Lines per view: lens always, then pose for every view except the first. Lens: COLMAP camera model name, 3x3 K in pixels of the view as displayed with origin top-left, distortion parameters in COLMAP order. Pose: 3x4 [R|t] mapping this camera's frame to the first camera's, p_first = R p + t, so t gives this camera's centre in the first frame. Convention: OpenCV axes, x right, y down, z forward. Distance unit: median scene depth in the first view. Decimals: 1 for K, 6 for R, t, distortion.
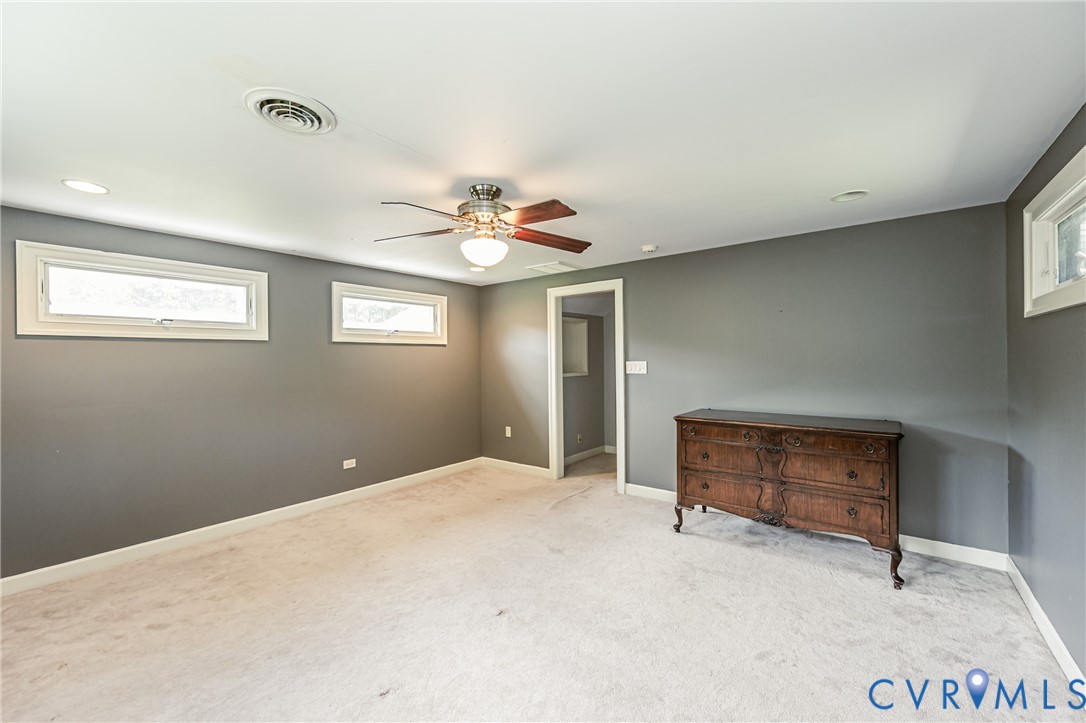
lens RADIAL K [[434.4, 0, 545.6], [0, 434.4, 357.2], [0, 0, 1]] dist [-0.000321, 0.000345]
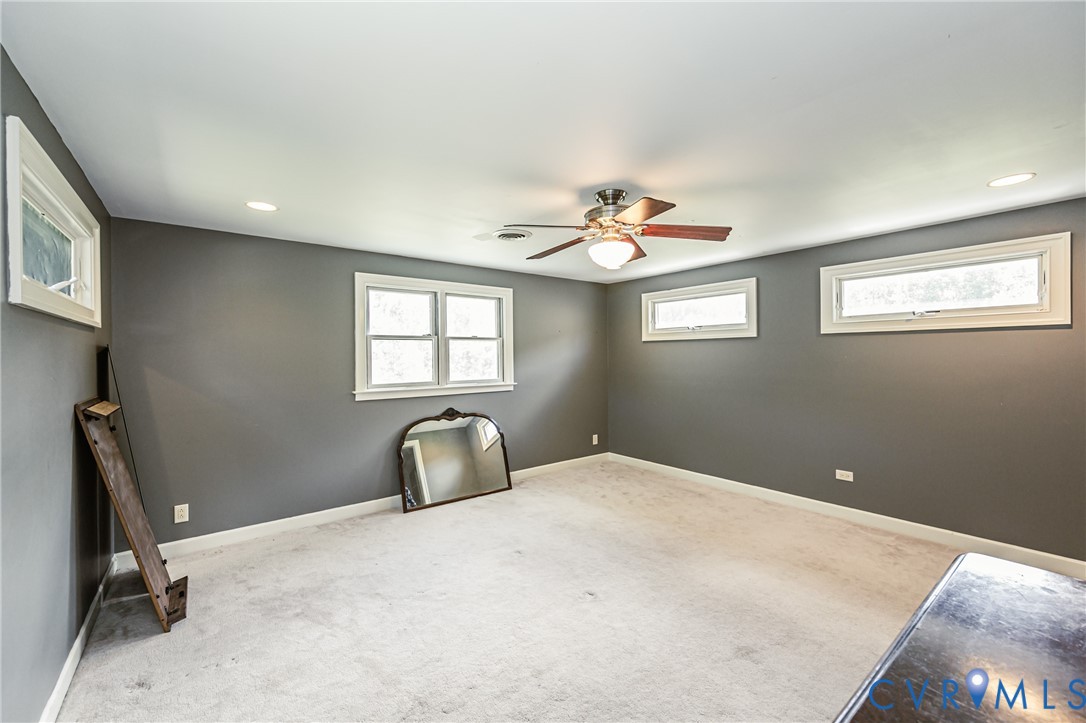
lens RADIAL K [[434.4, 0, 542.1], [0, 434.4, 360.7], [0, 0, 1]] dist [-0.000321, 0.000345]
pose [[-0.237911, 0.020712, -0.971066, 0.597667], [0.010085, 0.999771, 0.018853, -0.003047], [0.971235, -0.005308, -0.238065, 0.725362]]
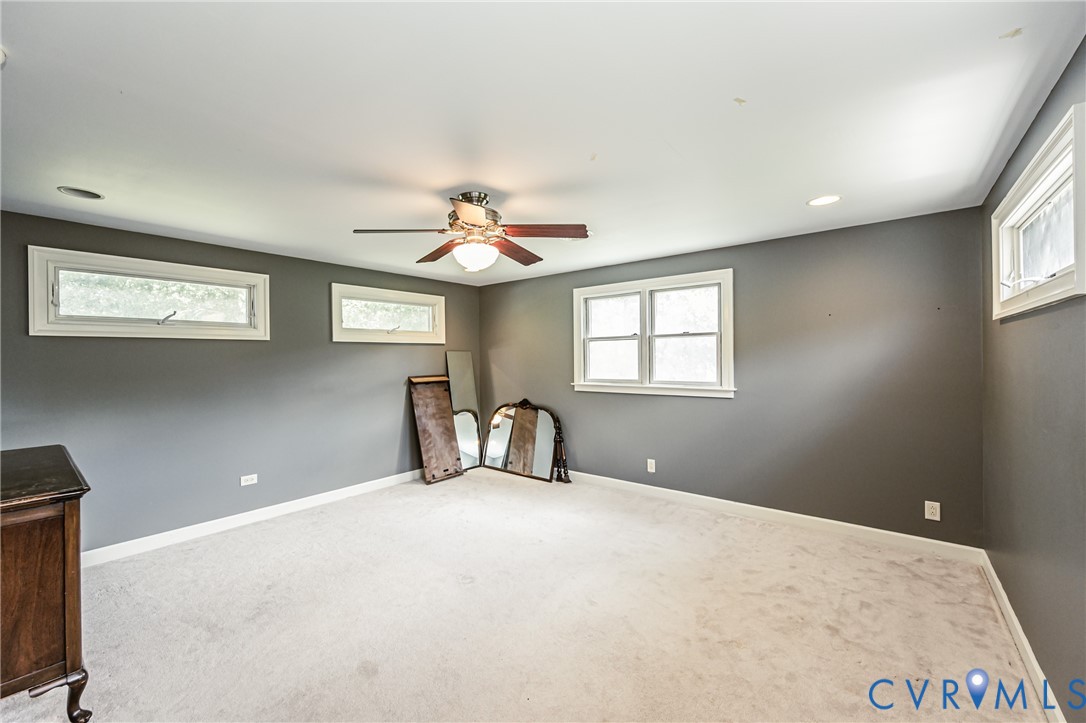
lens RADIAL K [[434.4, 0, 538.0], [0, 434.4, 358.1], [0, 0, 1]] dist [-0.000321, 0.000345]
pose [[-0.999699, 0.019720, 0.014587, -0.198813], [0.019748, 0.999803, 0.001739, 0.004744], [-0.014550, 0.002026, -0.999892, 1.354697]]
